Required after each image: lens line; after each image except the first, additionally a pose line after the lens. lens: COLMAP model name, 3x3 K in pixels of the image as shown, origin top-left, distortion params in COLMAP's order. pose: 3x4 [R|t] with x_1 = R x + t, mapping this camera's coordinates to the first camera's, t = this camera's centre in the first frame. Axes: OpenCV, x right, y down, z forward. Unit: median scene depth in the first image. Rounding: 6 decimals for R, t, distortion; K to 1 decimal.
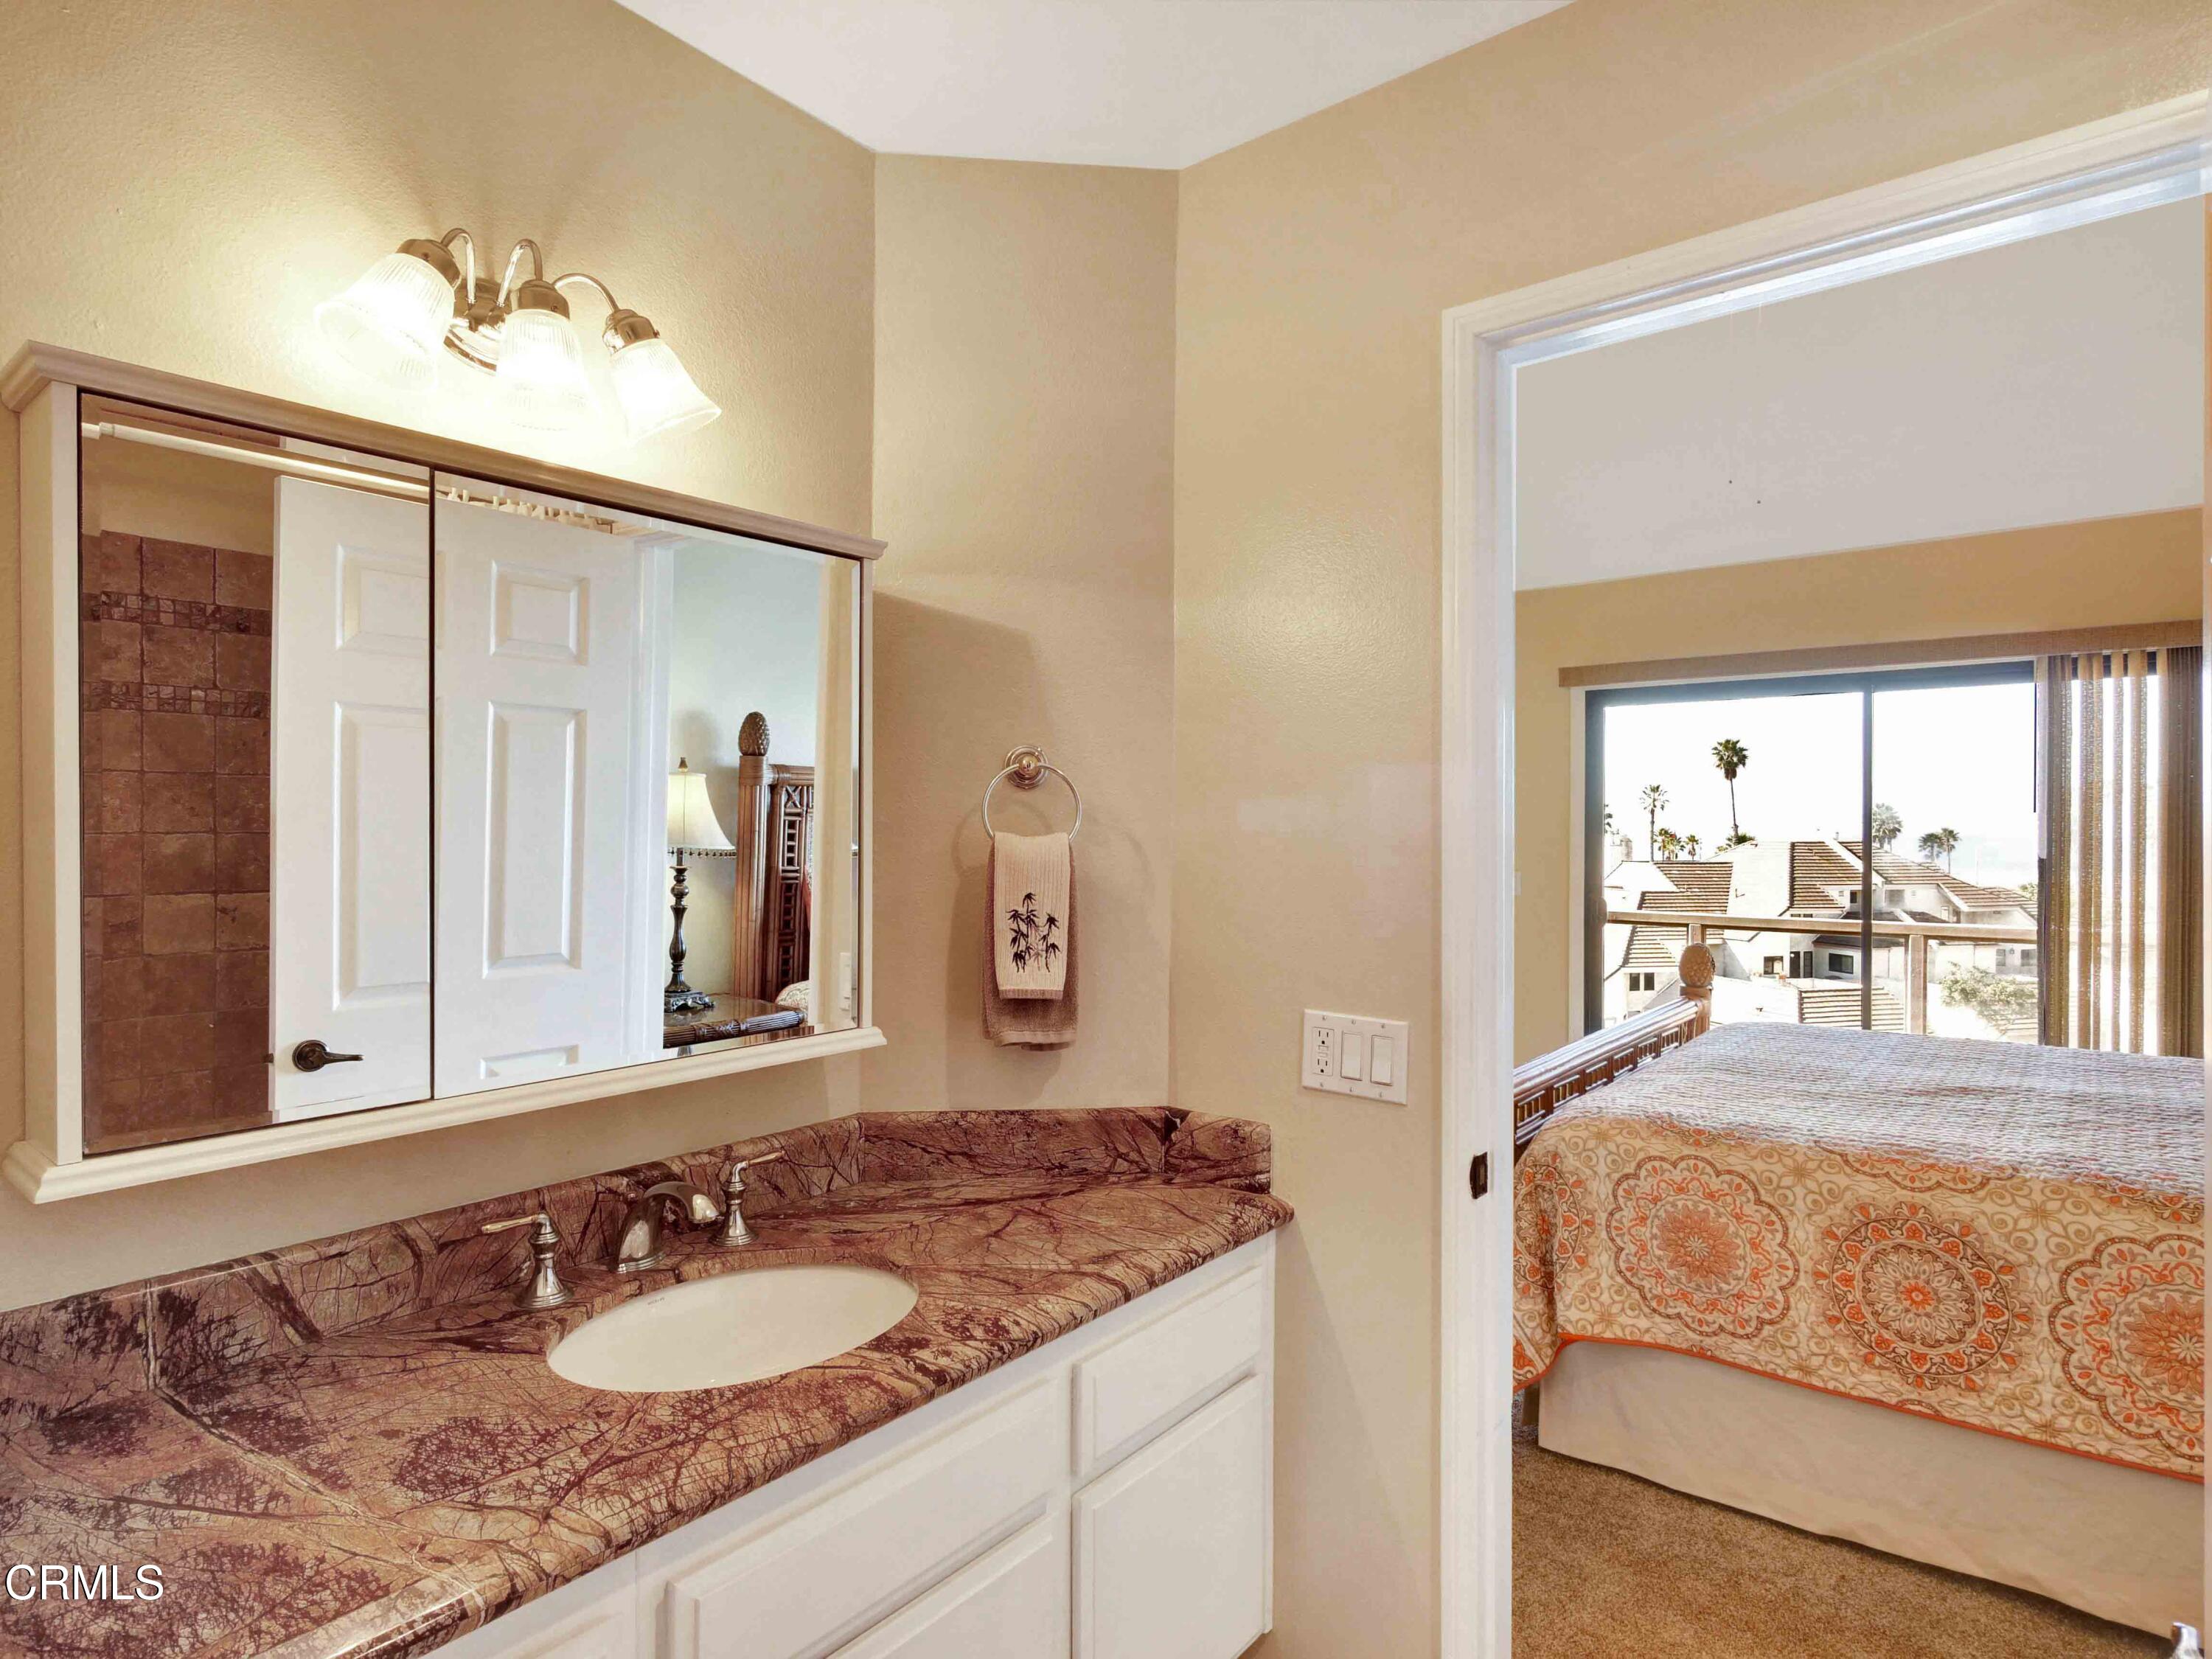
lens RADIAL K [[1216.9, 0, 1095.8], [0, 1216.9, 826.3], [0, 0, 1]] dist [-0.004342, 0.000610]
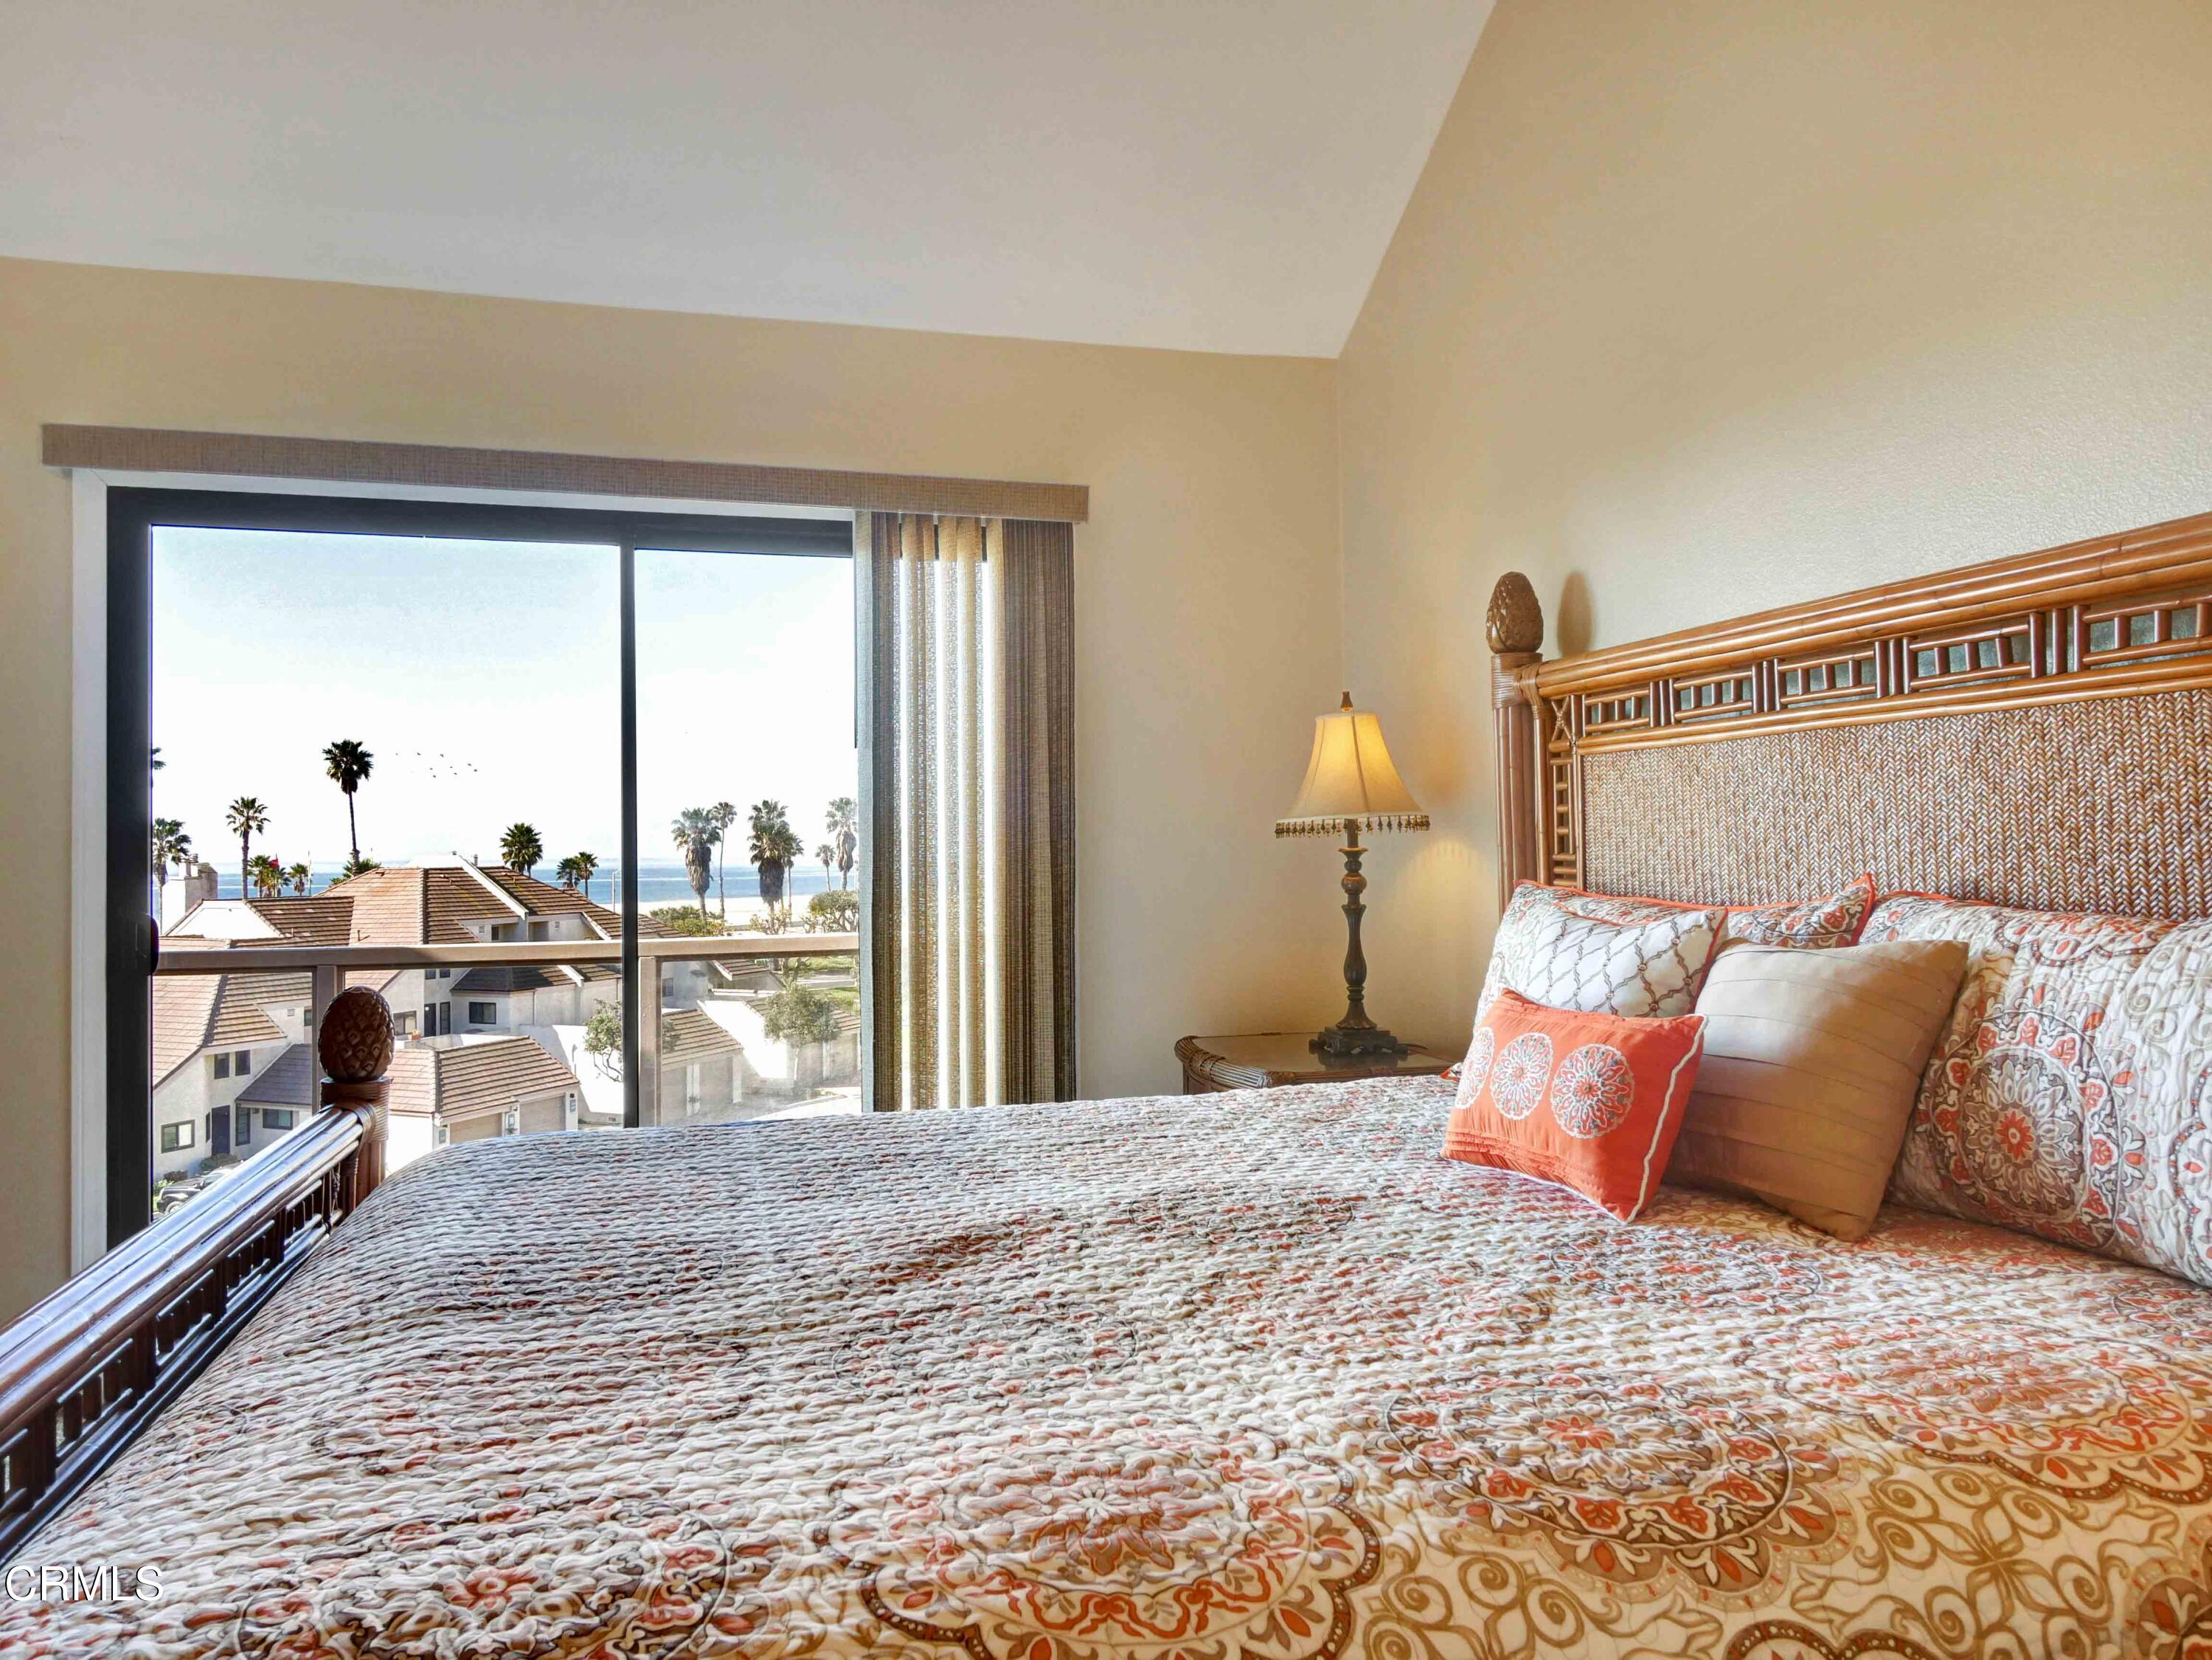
lens RADIAL K [[1499.4, 0, 1111.2], [0, 1499.4, 820.2], [0, 0, 1]] dist [-0.014862, 0.003513]
pose [[0.576947, 0.005658, 0.816762, 0.329363], [0.015585, 0.999718, -0.017934, 0.082971], [-0.816633, 0.023076, 0.576696, 0.749002]]
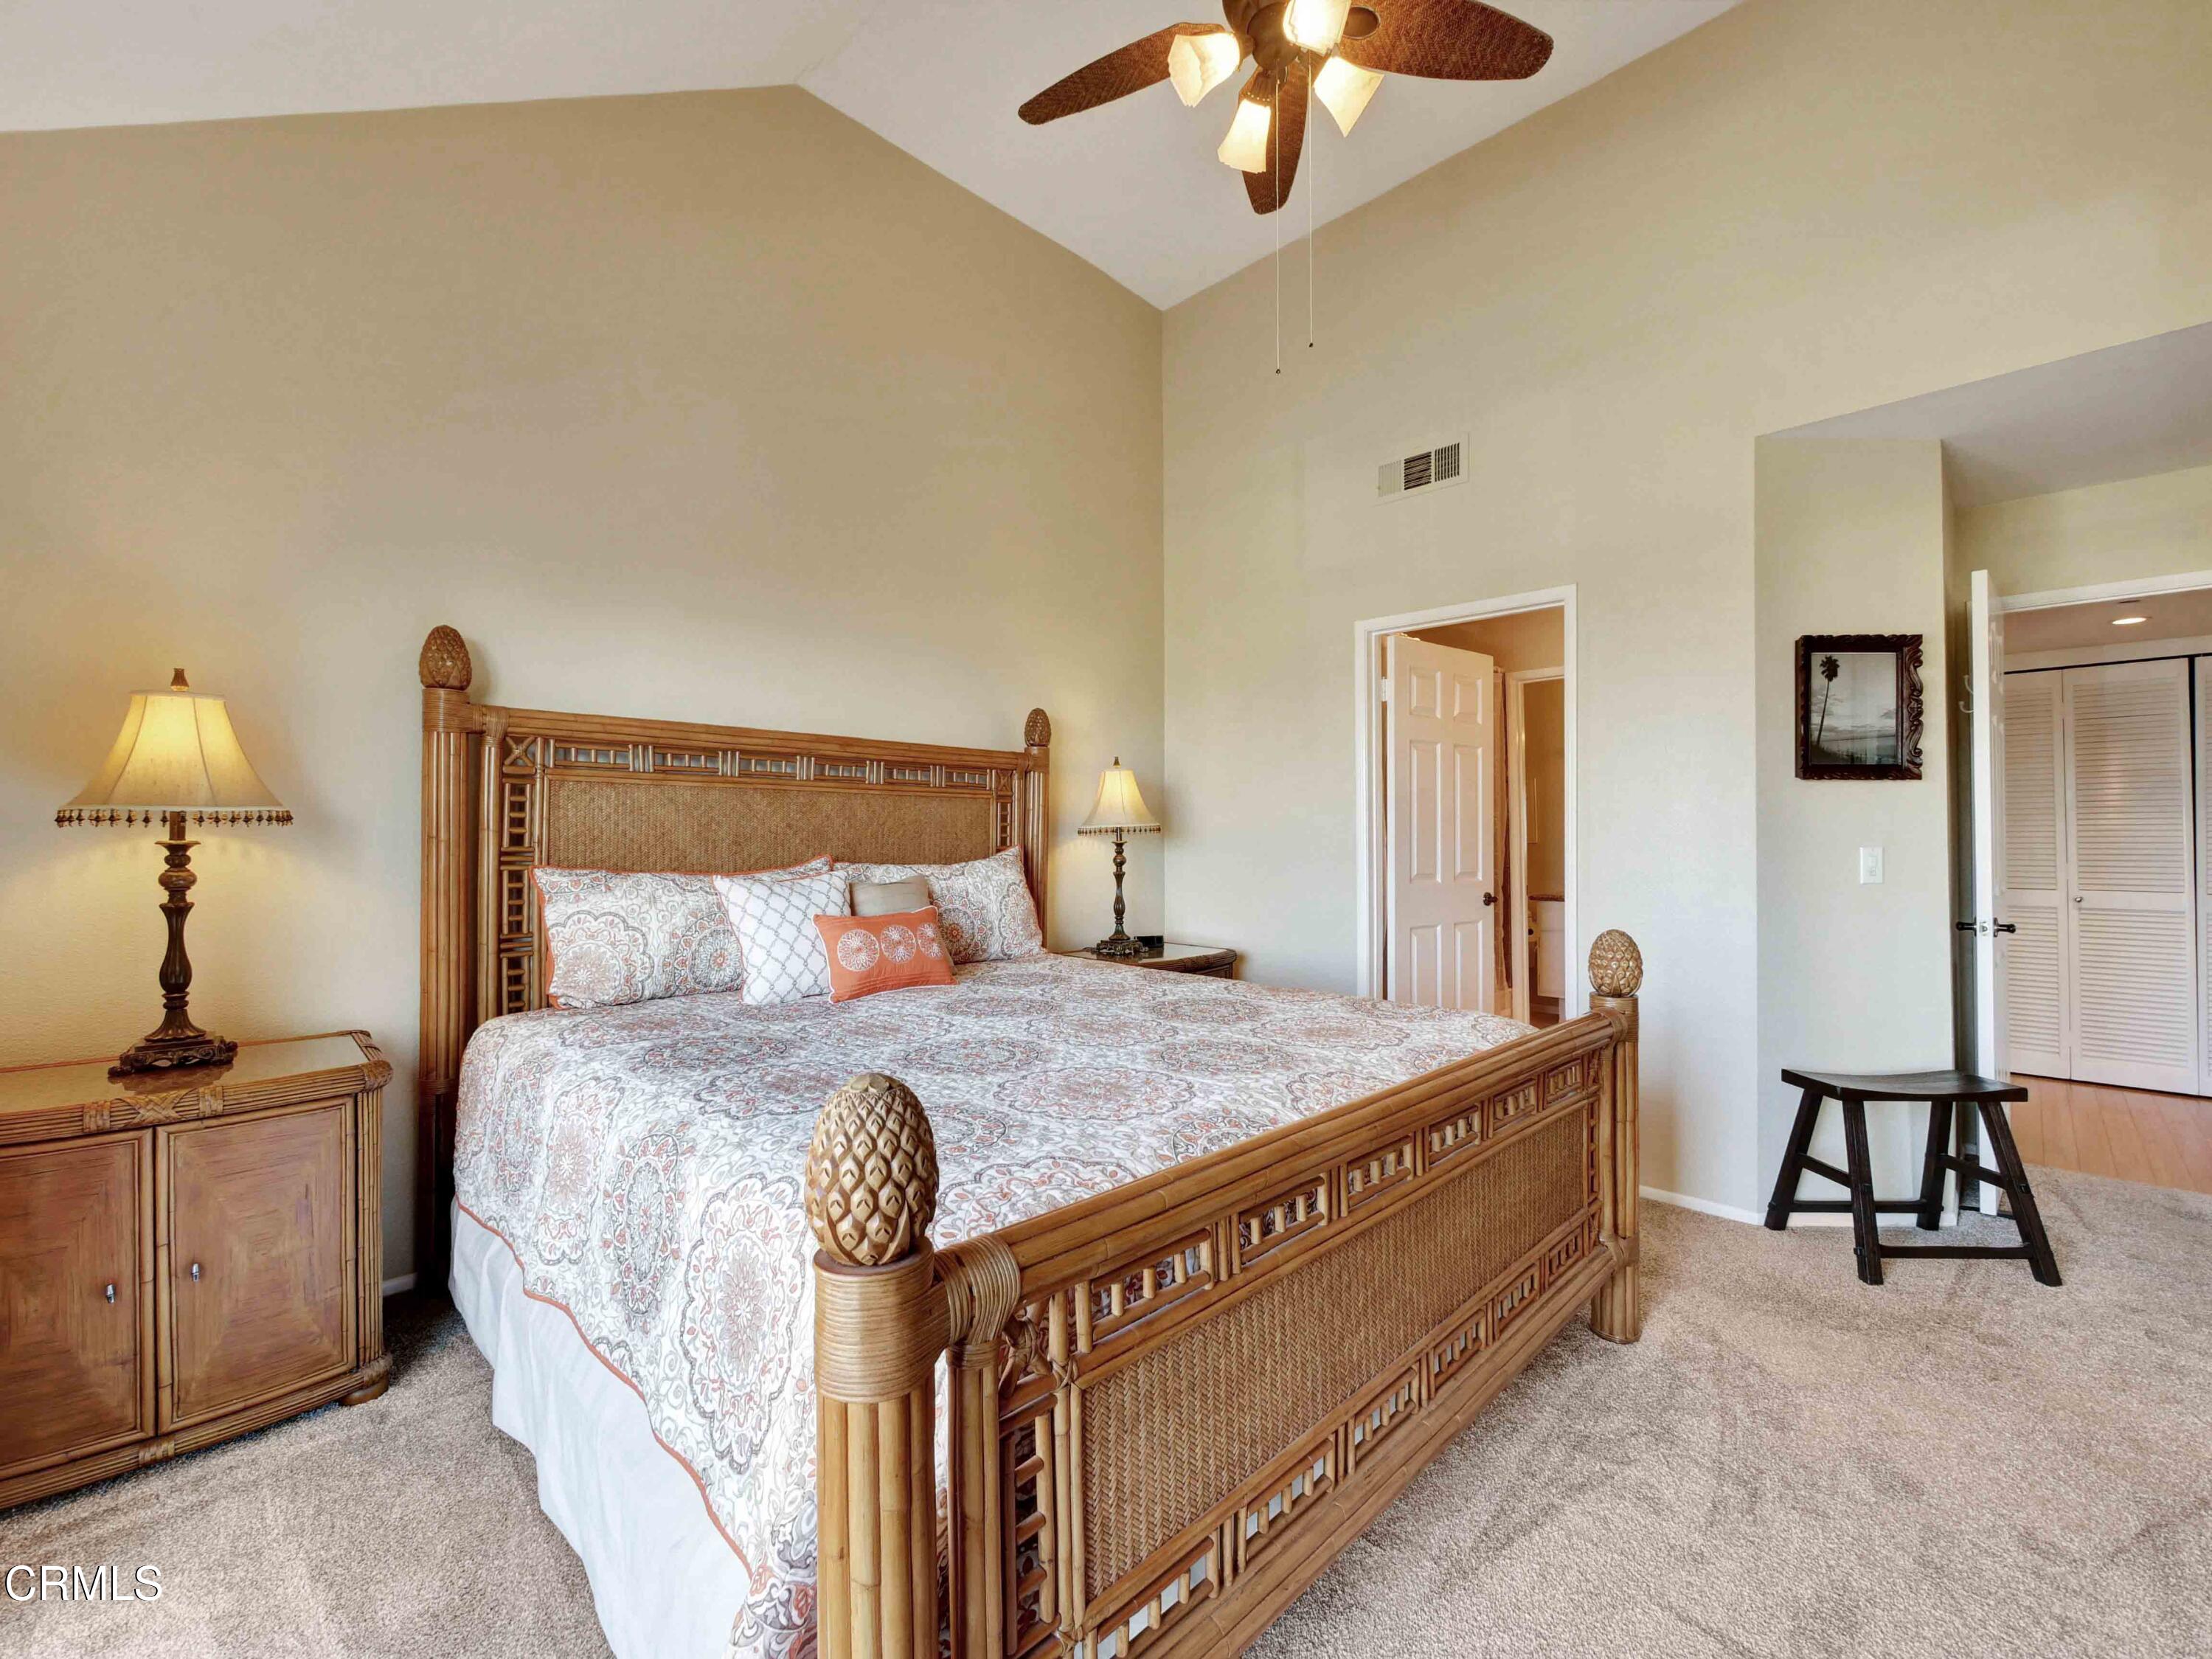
lens RADIAL K [[995.3, 0, 1119.2], [0, 995.3, 838.9], [0, 0, 1]] dist [0.002092, 0.000199]
pose [[-0.996034, -0.001827, 0.088952, 0.739264], [-0.002021, 0.999996, -0.002094, 0.085779], [-0.088948, -0.002265, -0.996034, 2.192497]]
